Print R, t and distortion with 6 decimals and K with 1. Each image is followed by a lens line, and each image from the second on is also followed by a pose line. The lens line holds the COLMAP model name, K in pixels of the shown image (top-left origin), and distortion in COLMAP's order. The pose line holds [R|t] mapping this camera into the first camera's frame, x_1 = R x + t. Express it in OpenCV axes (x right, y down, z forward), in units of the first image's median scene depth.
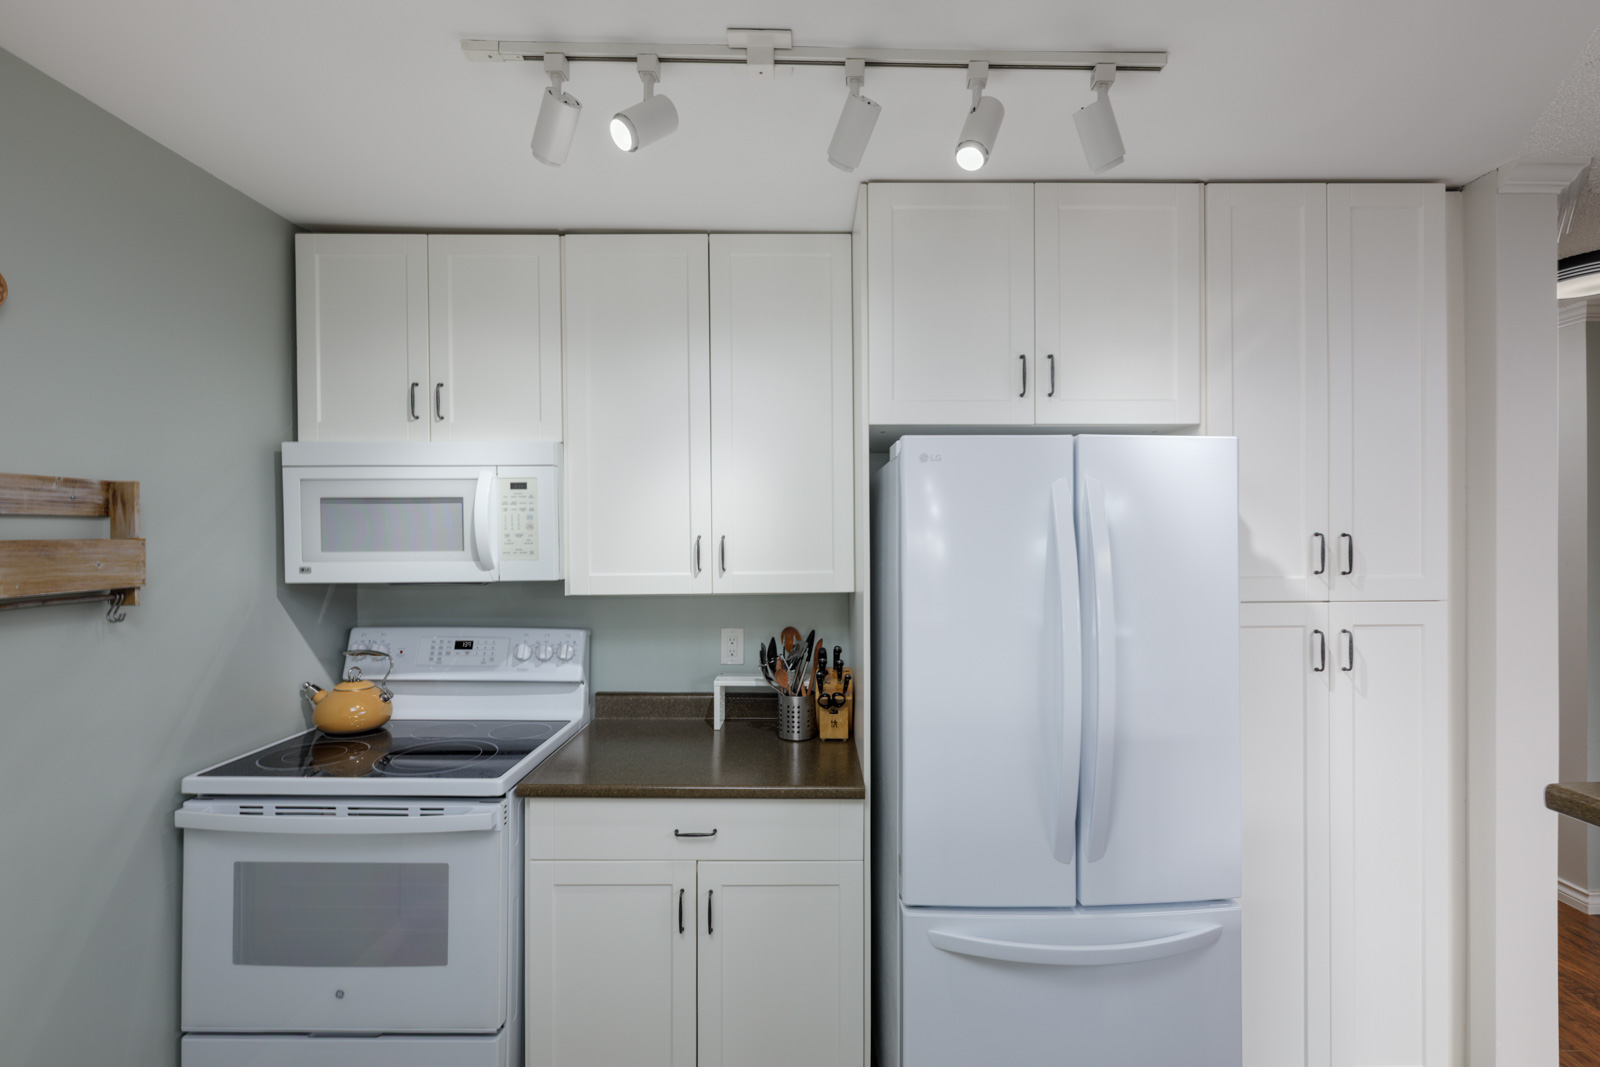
lens RADIAL K [[704.9, 0, 800.6], [0, 704.9, 530.9], [0, 0, 1]] dist [0.001227, 0.000242]
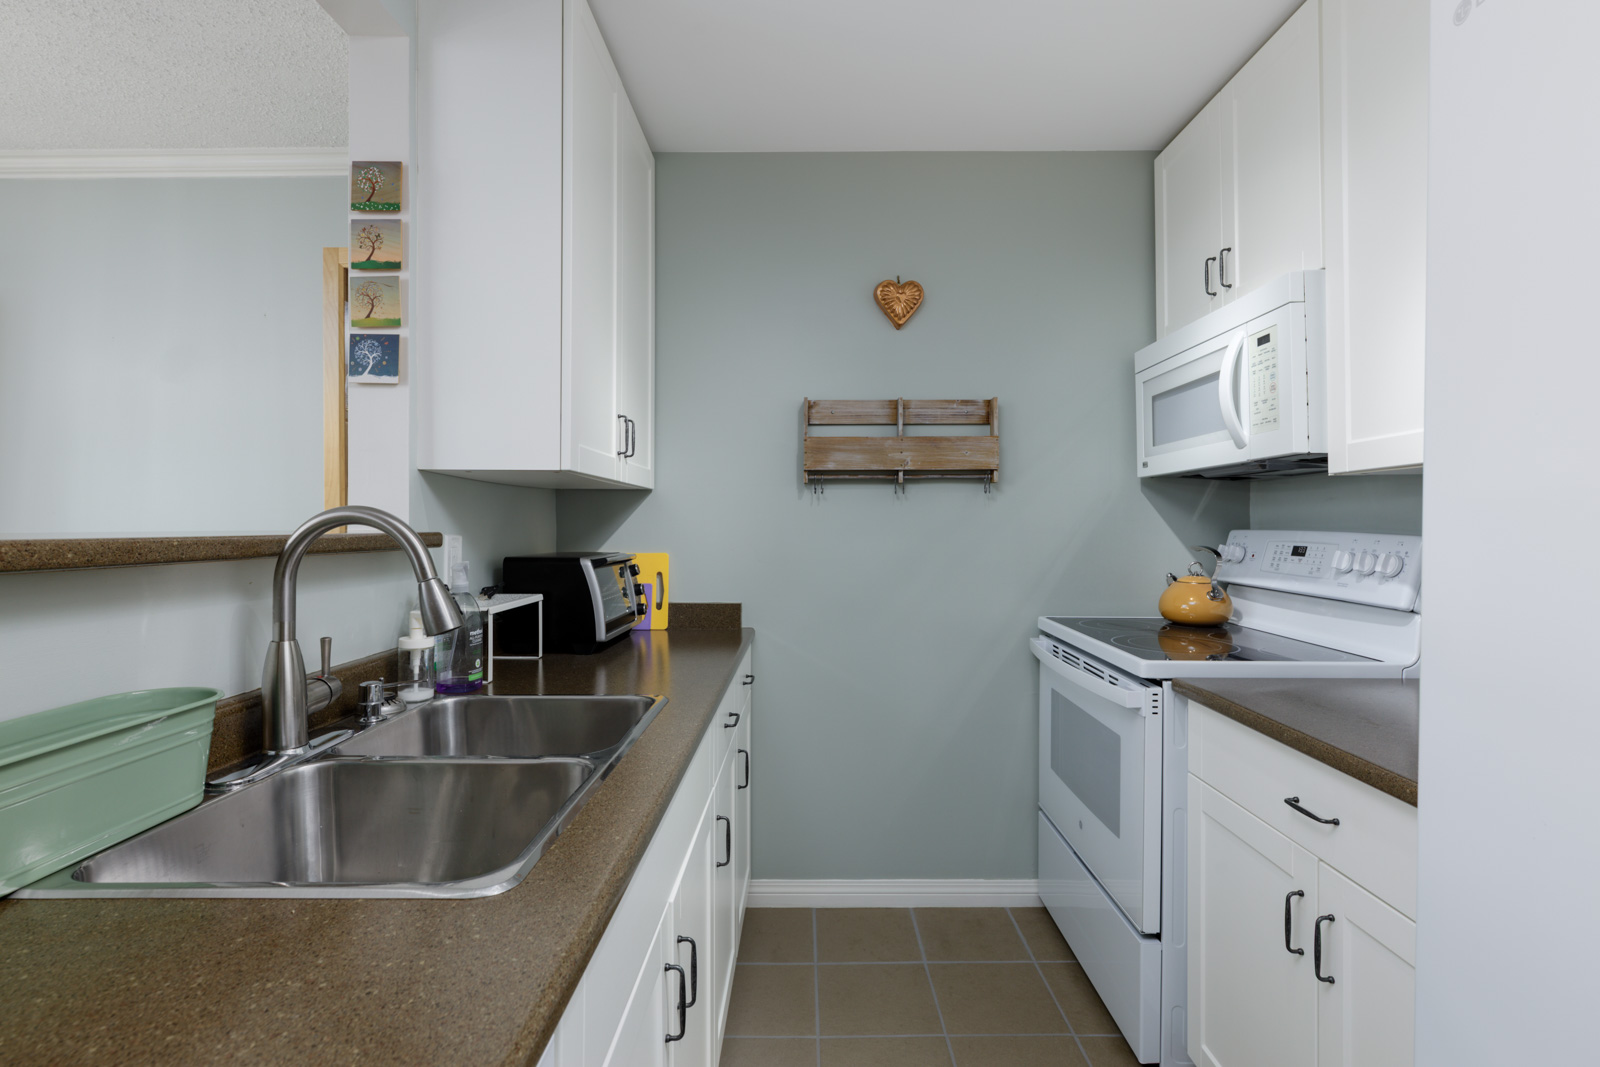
lens RADIAL K [[754.7, 0, 803.1], [0, 754.7, 530.9], [0, 0, 1]] dist [0.002771, -0.000835]
pose [[-0.012163, 0.007589, -0.999897, 0.475814], [-0.000803, 0.999971, 0.007599, 0.149229], [0.999926, 0.000895, -0.012157, 0.481030]]
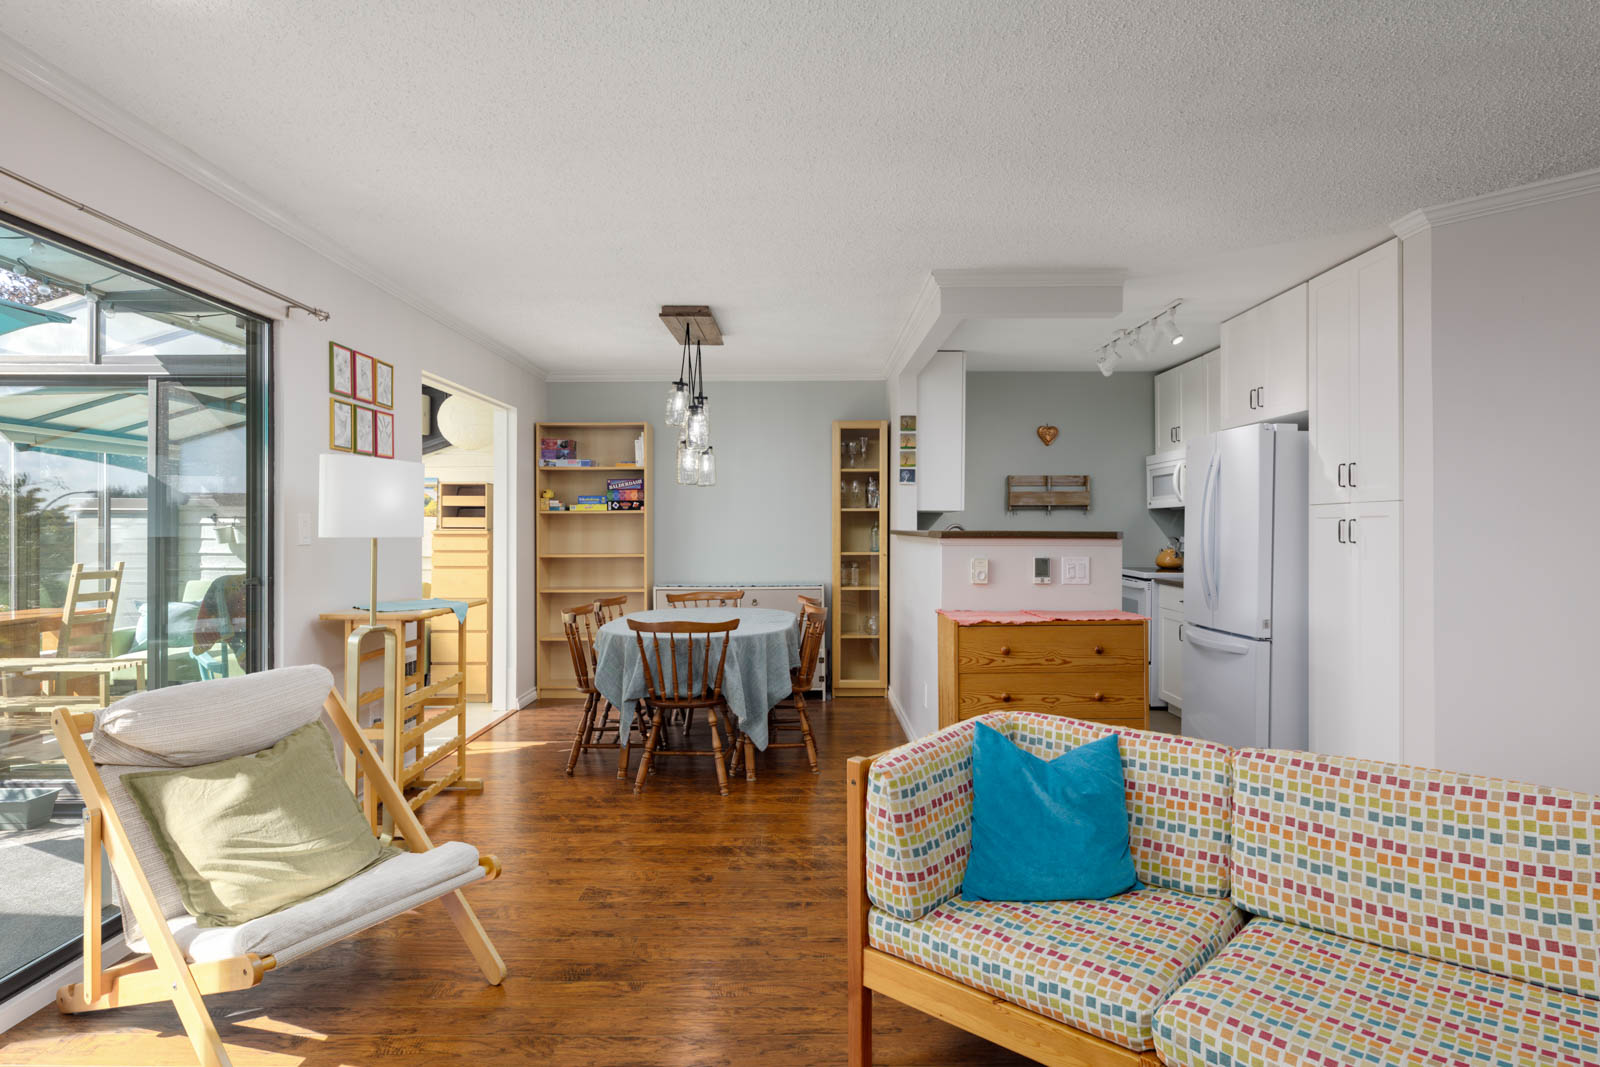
lens RADIAL K [[859.2, 0, 799.5], [0, 859.2, 531.8], [0, 0, 1]] dist [0.001330, 0.000027]
pose [[-0.015350, 0.003193, -0.999877, 2.572892], [-0.003503, 0.999989, 0.003247, 0.155759], [0.999876, 0.003553, -0.015338, -0.281582]]
